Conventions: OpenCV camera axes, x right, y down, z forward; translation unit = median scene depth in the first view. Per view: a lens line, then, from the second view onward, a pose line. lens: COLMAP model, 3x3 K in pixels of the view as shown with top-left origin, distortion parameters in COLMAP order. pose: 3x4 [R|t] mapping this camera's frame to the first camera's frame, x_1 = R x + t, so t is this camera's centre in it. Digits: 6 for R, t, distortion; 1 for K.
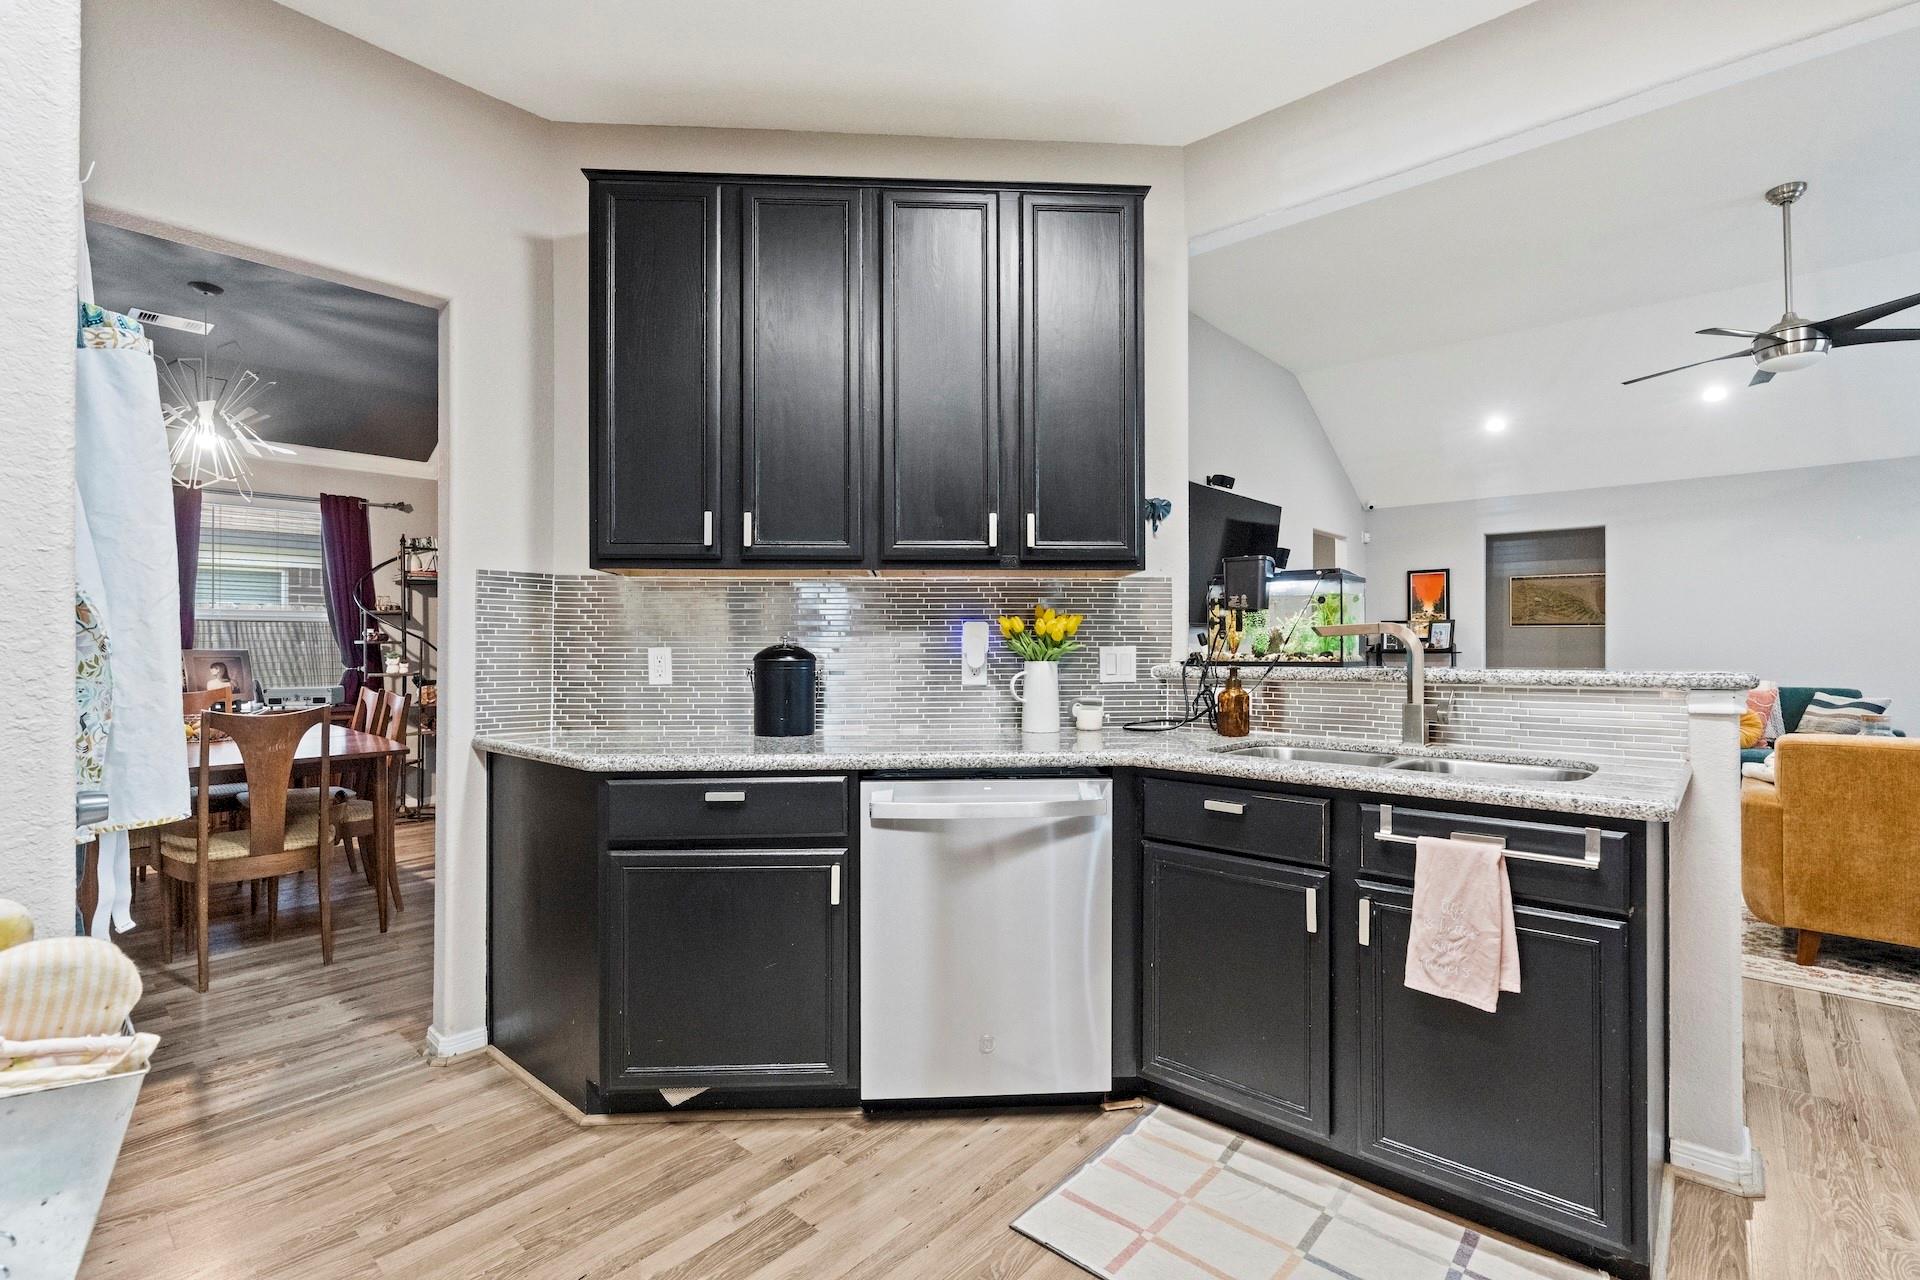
lens RADIAL K [[872.3, 0, 964.7], [0, 872.3, 642.8], [0, 0, 1]] dist [-0.006772, 0.001100]
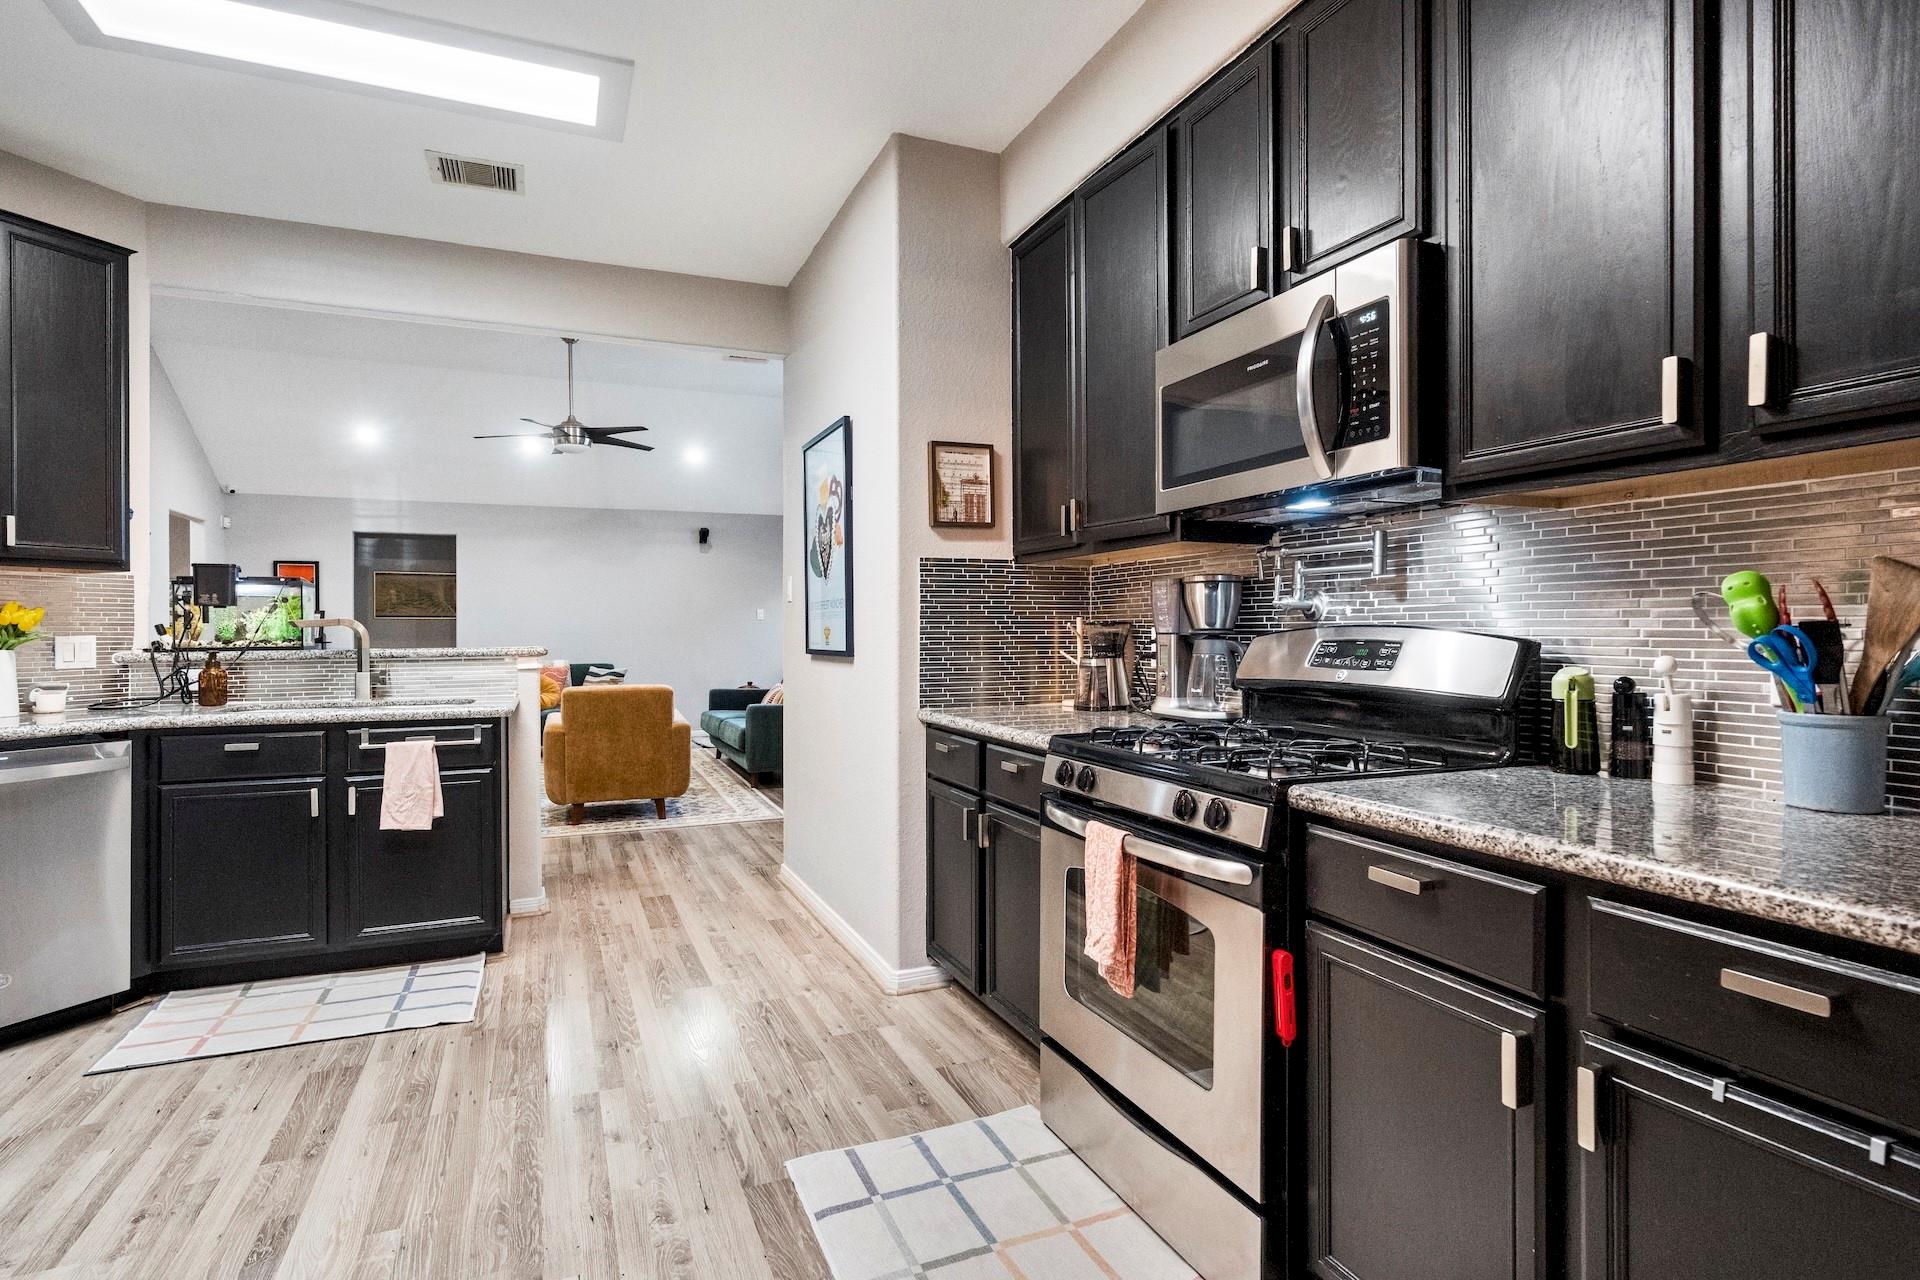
lens RADIAL K [[968.6, 0, 962.7], [0, 968.6, 630.1], [0, 0, 1]] dist [-0.009591, 0.005770]
pose [[0.427090, 0.000129, 0.904209, -0.471181], [0.003599, 0.999992, -0.001842, 0.003090], [-0.904202, 0.004041, 0.427086, -0.557573]]
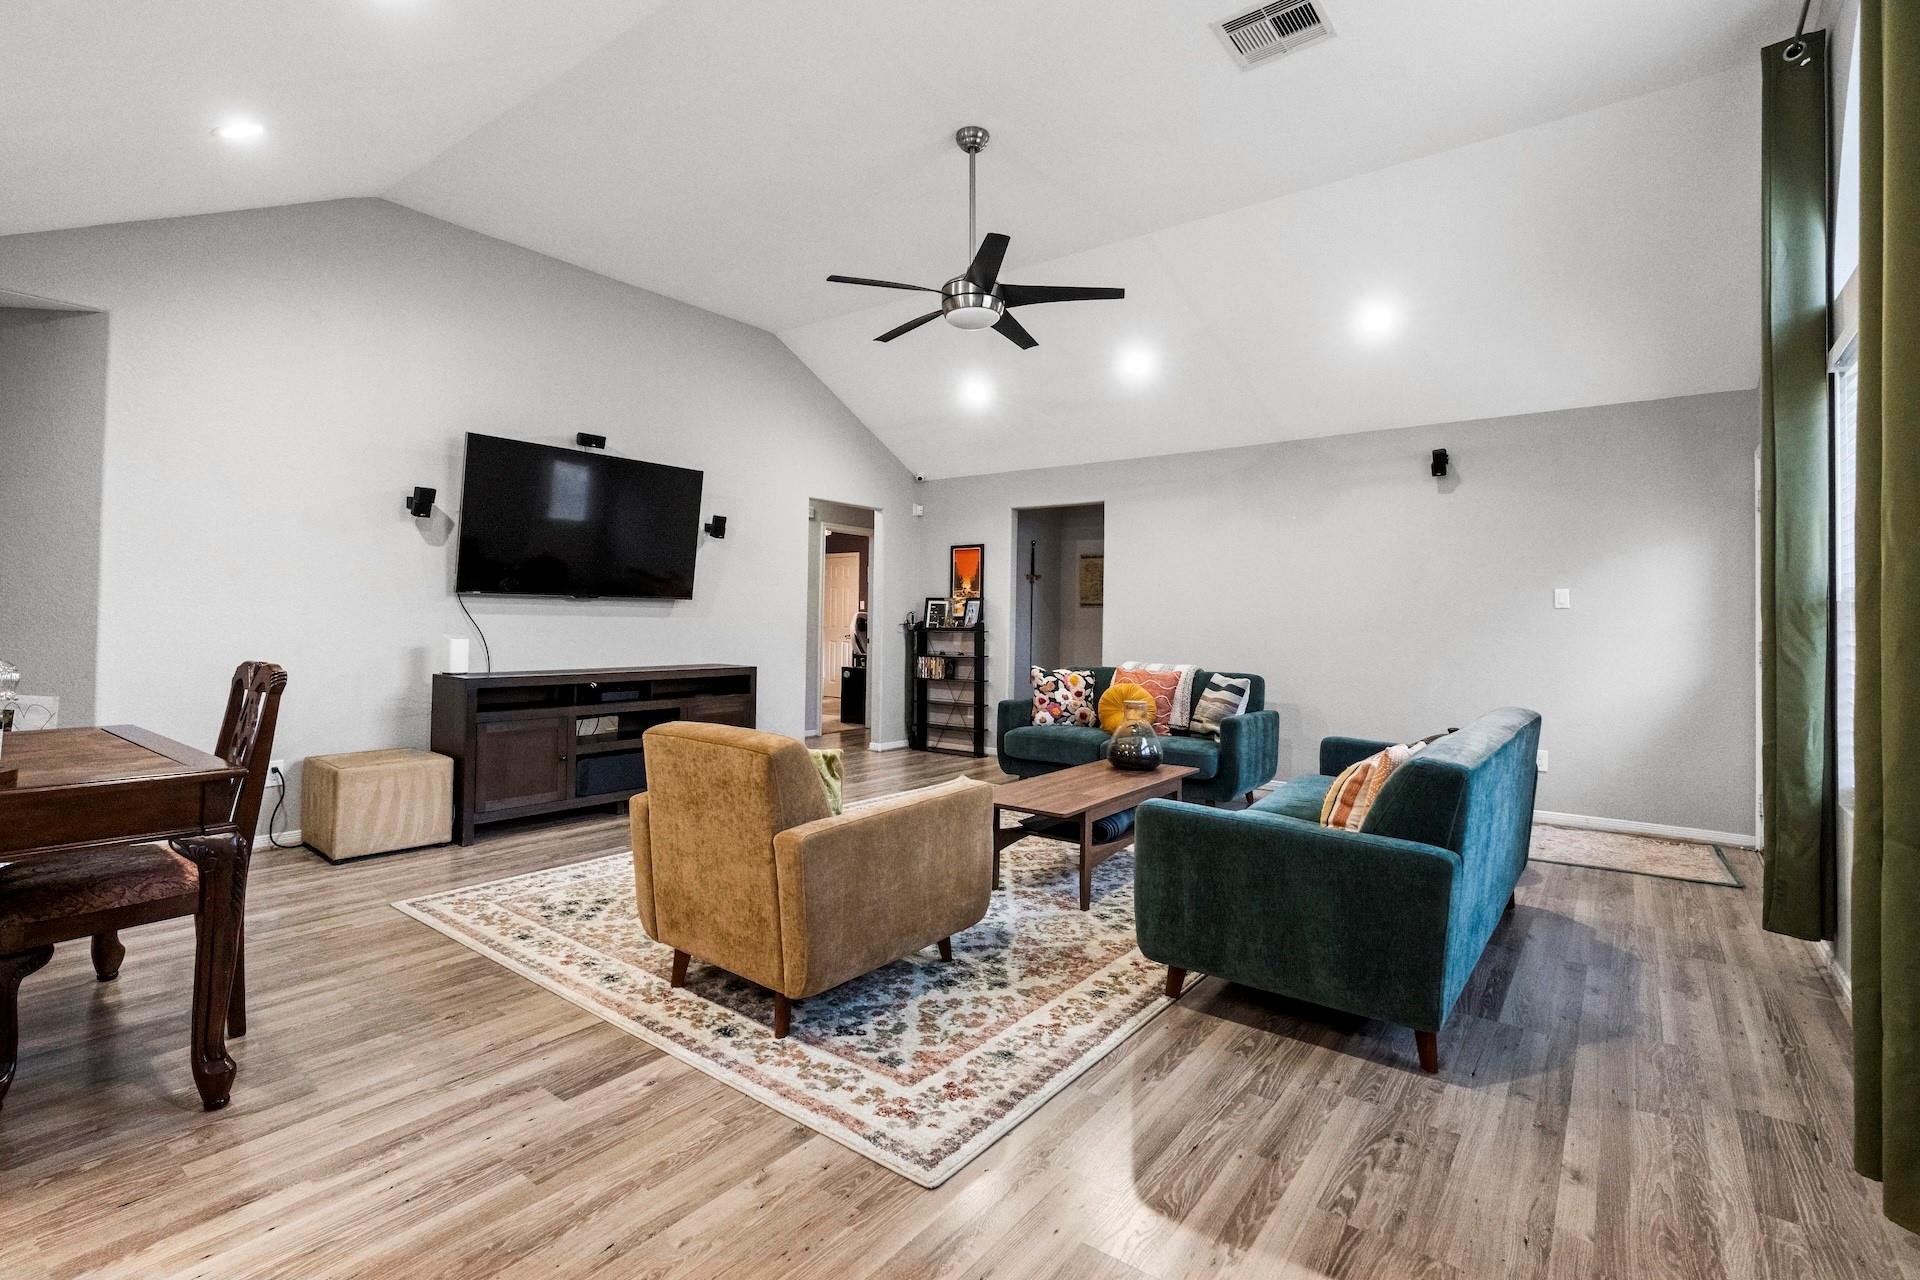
lens RADIAL K [[881.2, 0, 949.7], [0, 881.2, 605.0], [0, 0, 1]] dist [-0.033605, 0.000061]
pose [[0.997760, 0.017351, 0.064609, 1.406828], [-0.016175, 0.999695, -0.018678, 0.000958], [-0.064914, 0.017591, 0.997736, 0.119776]]
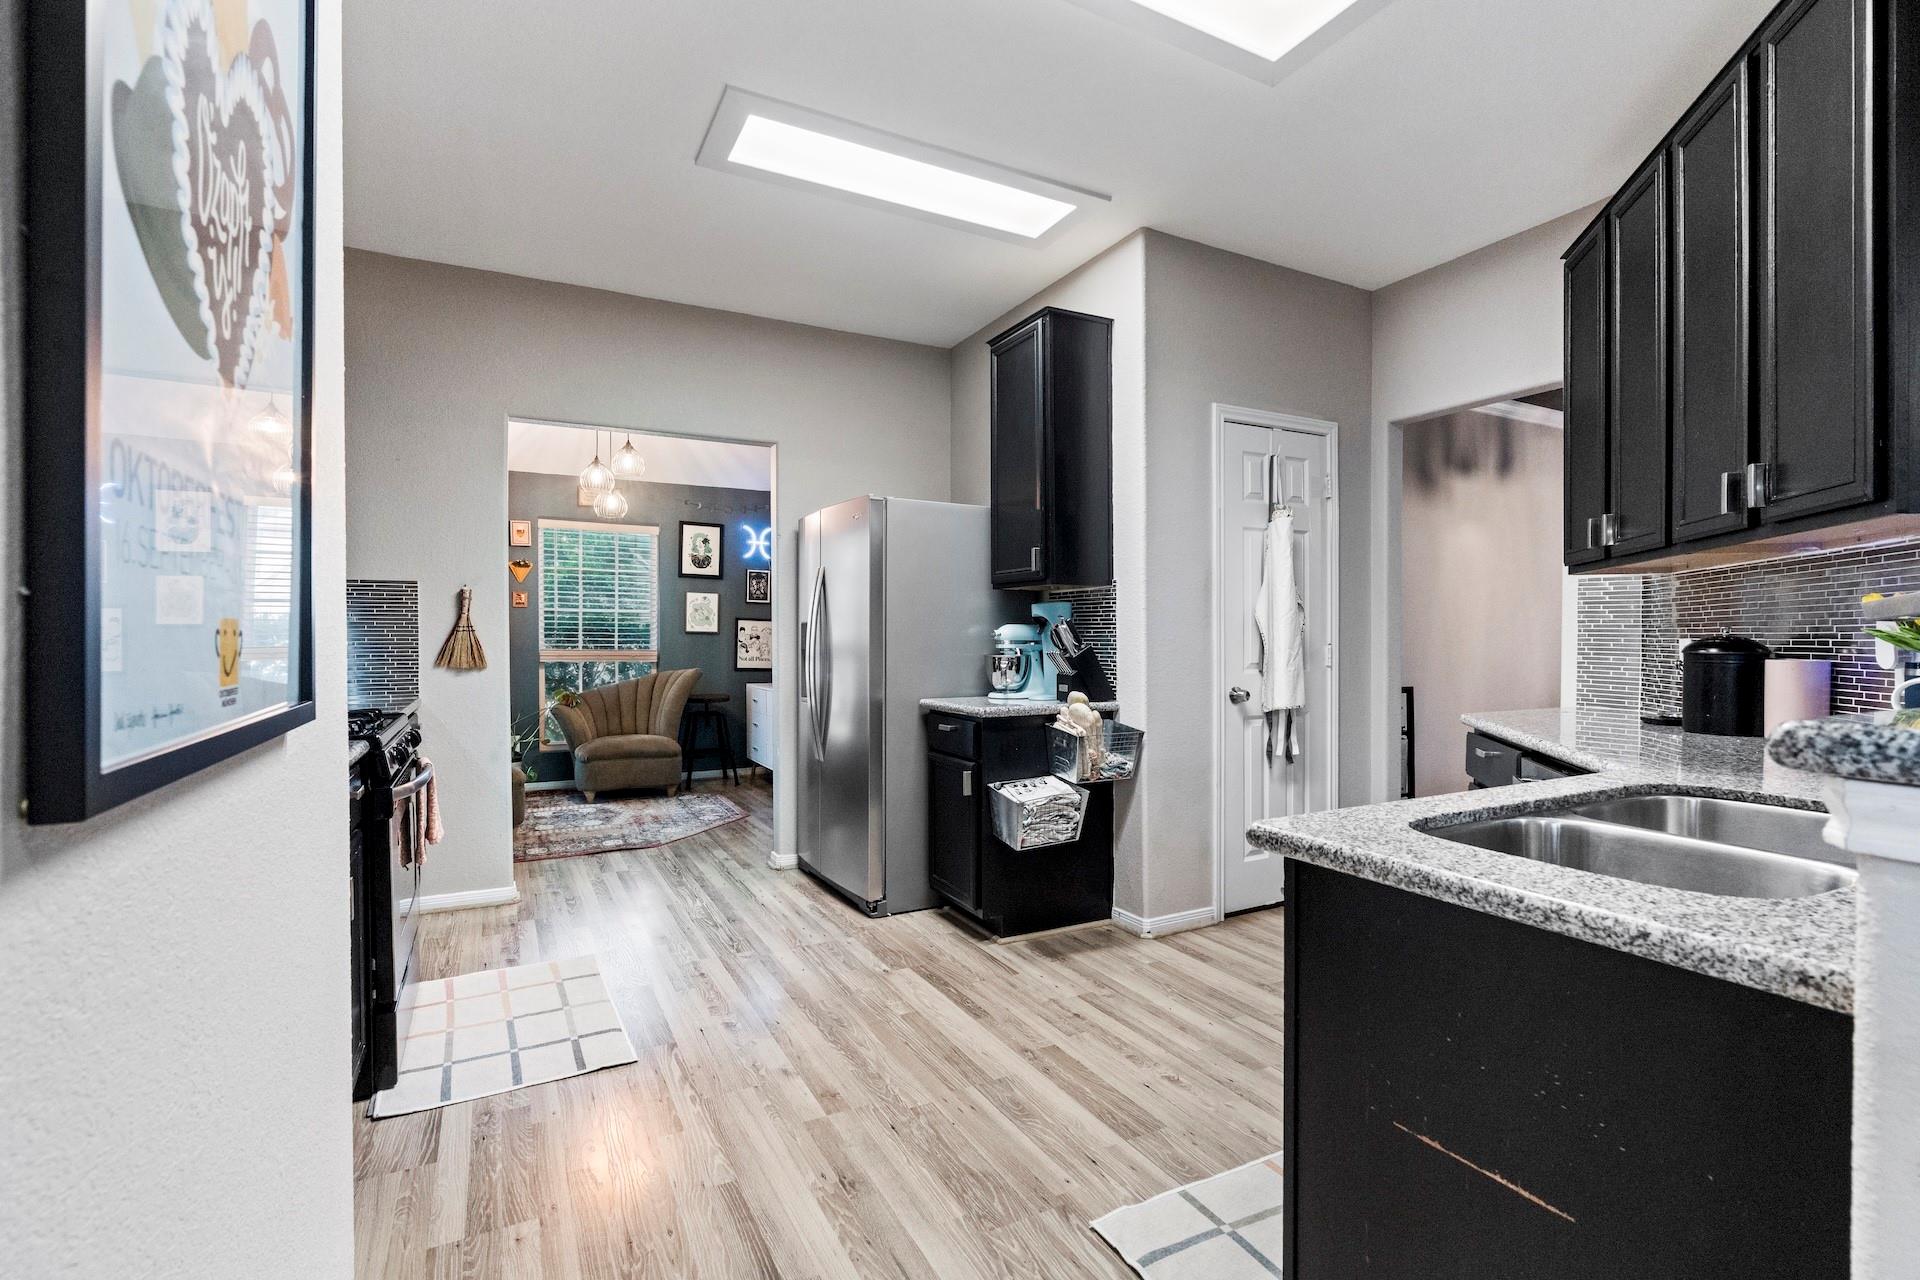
lens RADIAL K [[872.3, 0, 964.7], [0, 872.3, 642.8], [0, 0, 1]] dist [-0.006772, 0.001100]
pose [[-0.348358, 0.007978, -0.937328, 0.947200], [0.002254, 0.999968, 0.007674, 0.000955], [0.937359, 0.000560, -0.348365, 0.573430]]
